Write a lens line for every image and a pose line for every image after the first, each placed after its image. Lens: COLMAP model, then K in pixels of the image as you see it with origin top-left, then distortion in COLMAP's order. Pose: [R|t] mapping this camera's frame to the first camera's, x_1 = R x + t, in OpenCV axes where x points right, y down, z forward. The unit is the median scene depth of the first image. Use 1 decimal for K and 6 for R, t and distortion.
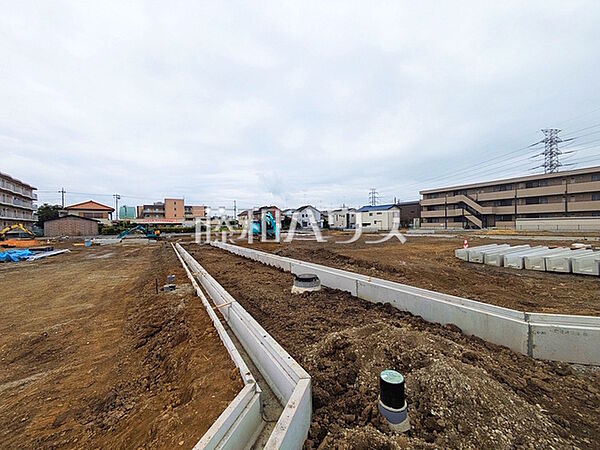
lens RADIAL K [[238.1, 0, 303.5], [0, 238.1, 225.1], [0, 0, 1]] dist [0.010760, 0.000311]
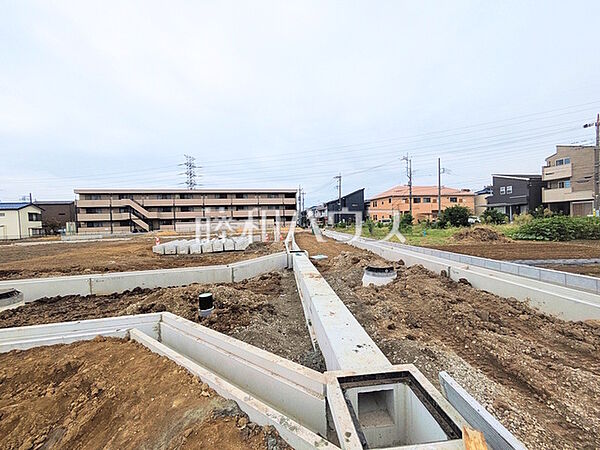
lens RADIAL K [[238.8, 0, 303.3], [0, 238.8, 226.8], [0, 0, 1]] dist [0.006552, 0.000146]
pose [[0.321926, -0.011727, 0.946692, -0.379346], [0.026233, 0.999650, 0.003463, 0.041566], [-0.946401, 0.023720, 0.322121, -0.104933]]
